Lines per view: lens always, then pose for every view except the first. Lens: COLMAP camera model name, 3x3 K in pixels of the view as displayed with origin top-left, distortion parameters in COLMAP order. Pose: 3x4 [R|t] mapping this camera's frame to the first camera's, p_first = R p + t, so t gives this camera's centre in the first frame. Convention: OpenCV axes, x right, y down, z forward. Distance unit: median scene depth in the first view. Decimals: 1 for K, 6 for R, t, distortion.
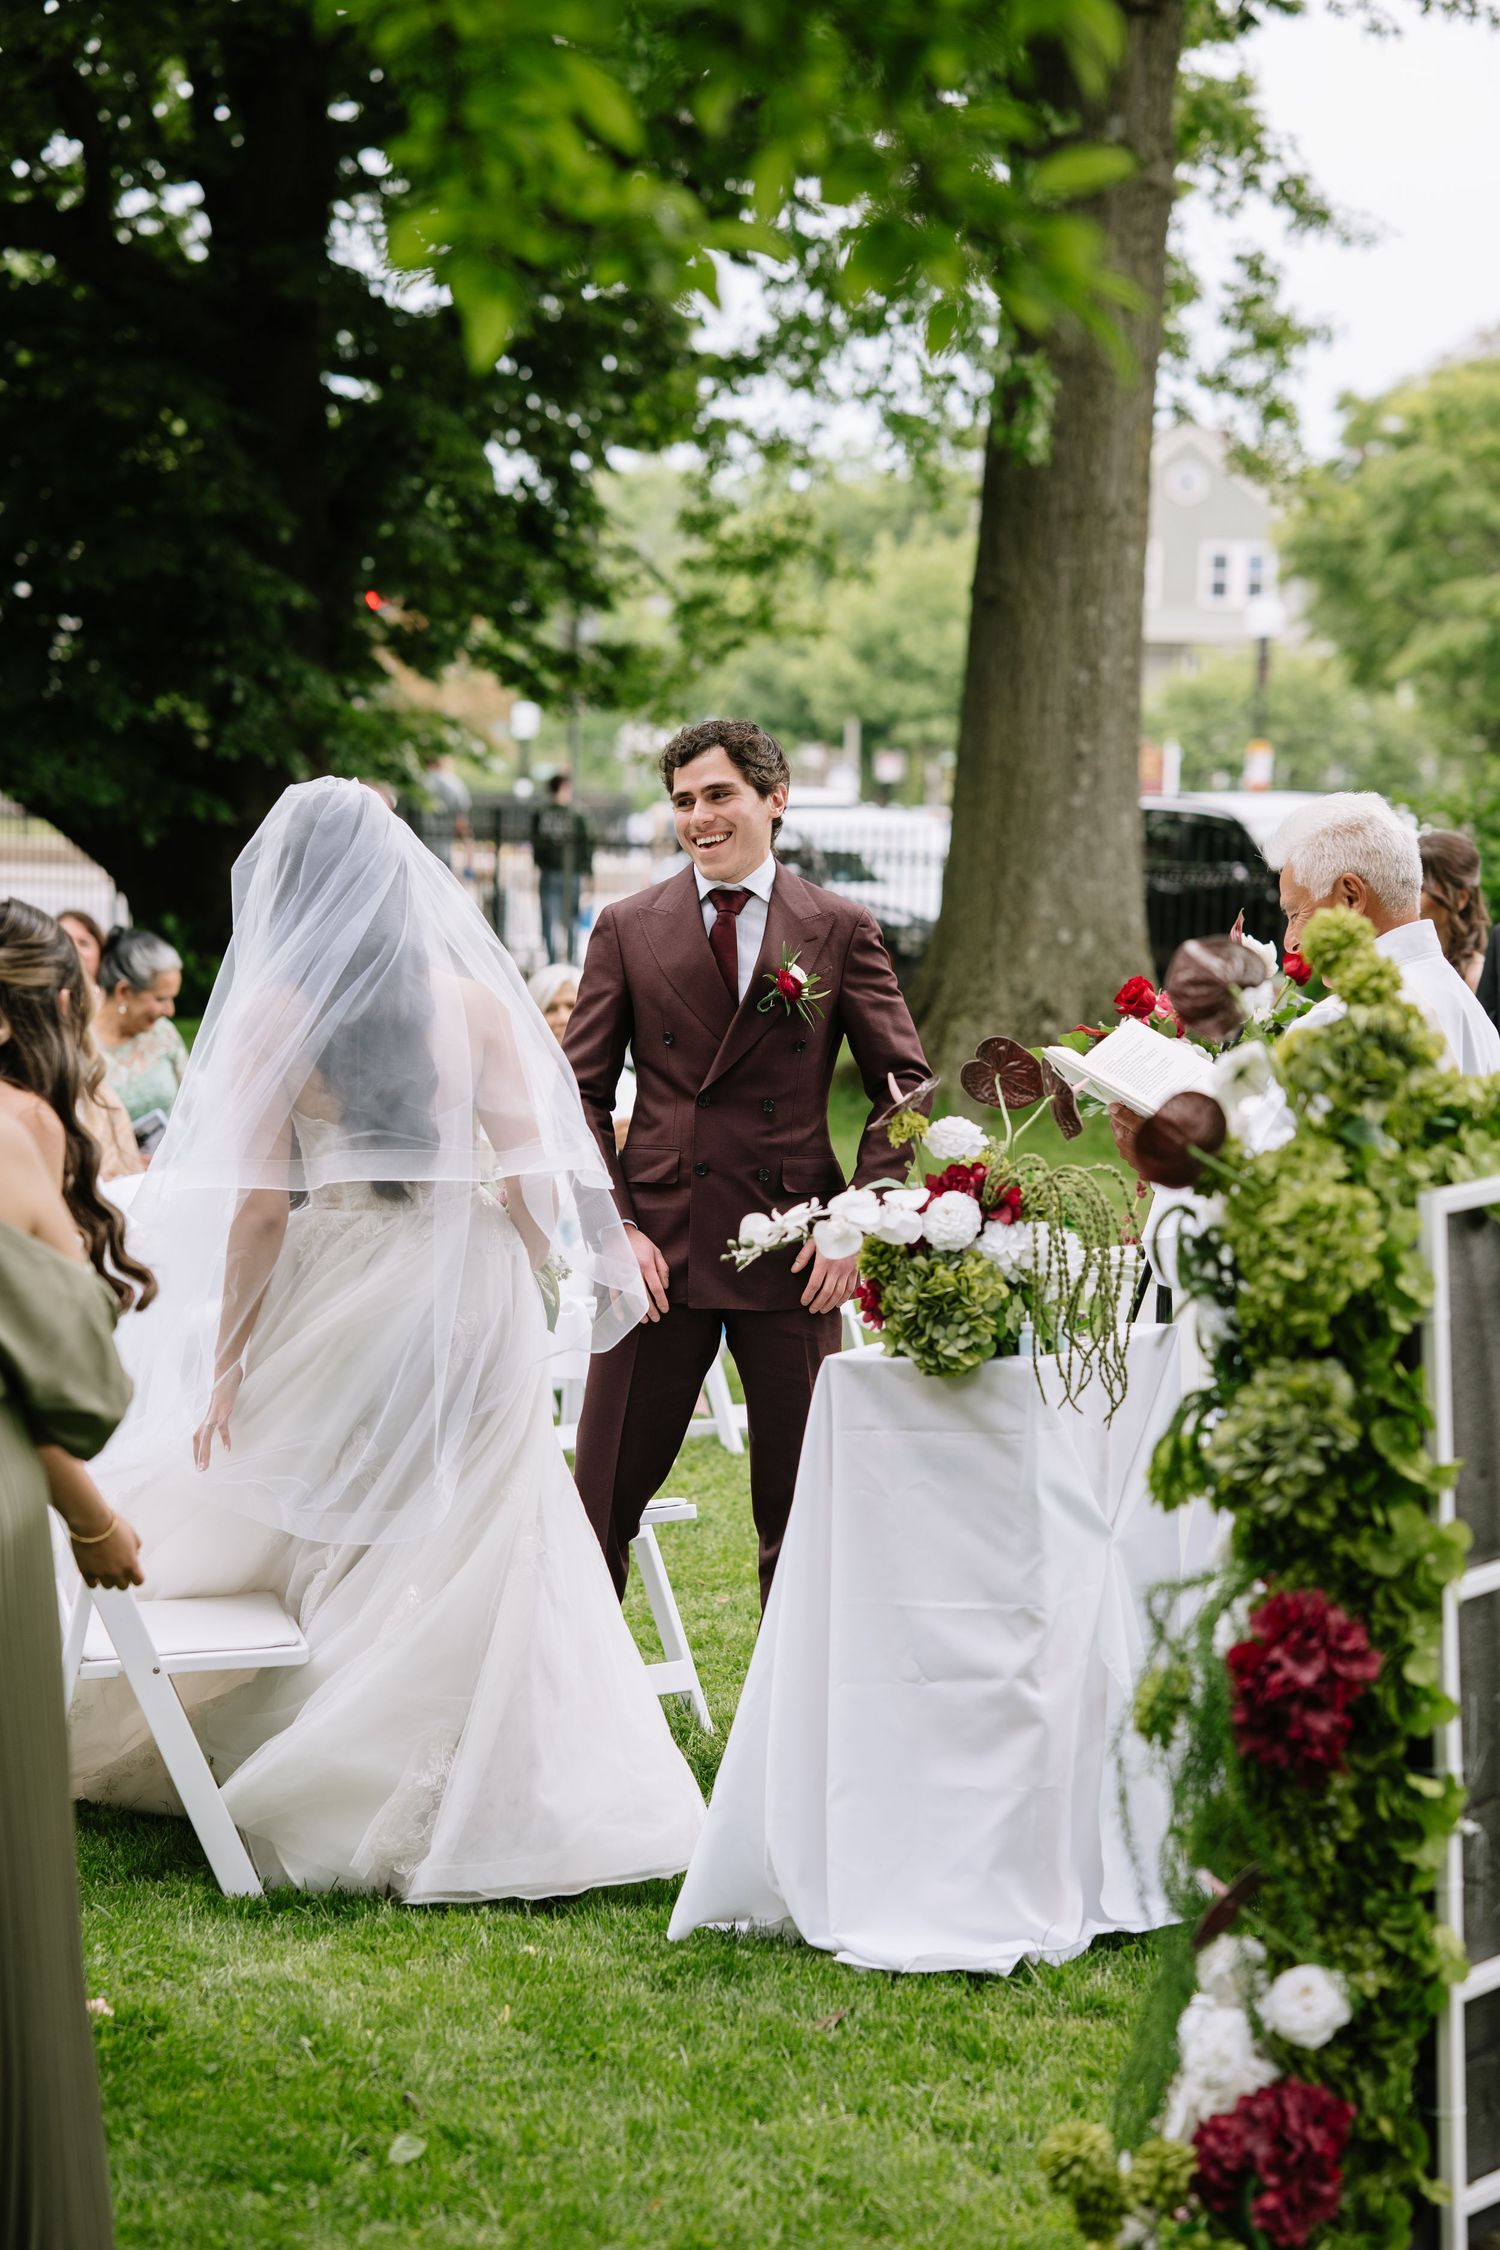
lens RADIAL K [[5539.5, 0, 750.0], [0, 5539.5, 1125.0], [0, 0, 1]] dist [-0.028703, 0.311013]
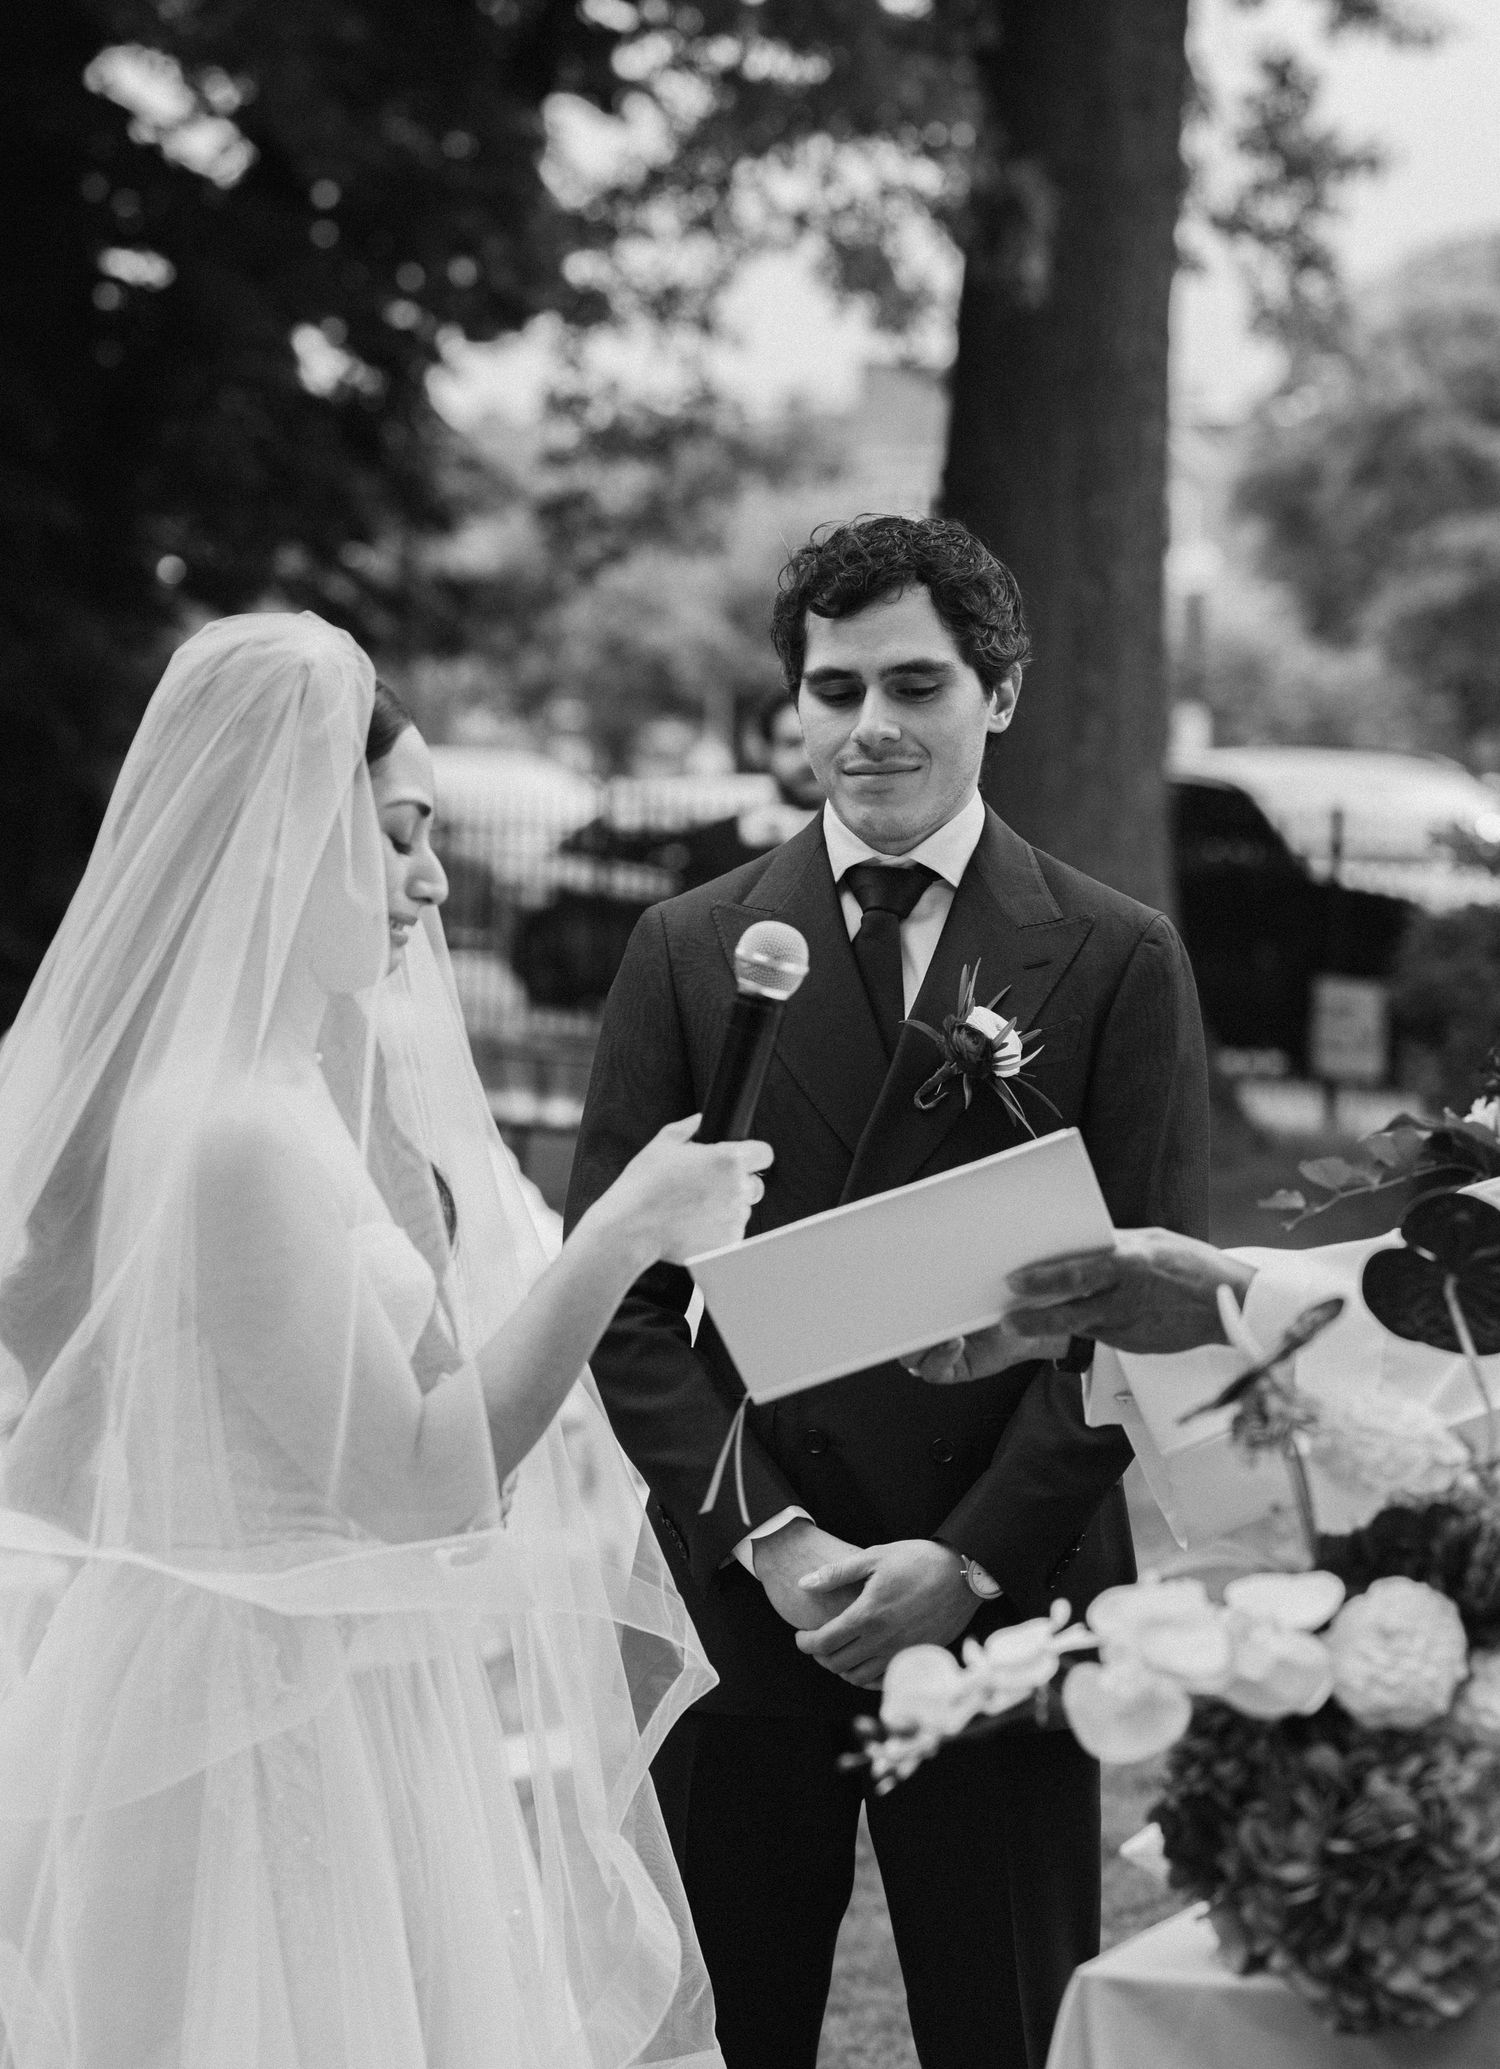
lens RADIAL K [[5560.0, 0, 750.0], [0, 5560.0, 1034.5], [0, 0, 1]] dist [-0.068599, -0.446051]
pose [[0.999482, -0.008833, 0.030954, -0.030006], [0.009332, 0.999828, -0.016017, -0.028449], [-0.030807, 0.016298, 0.999392, 0.755410]]
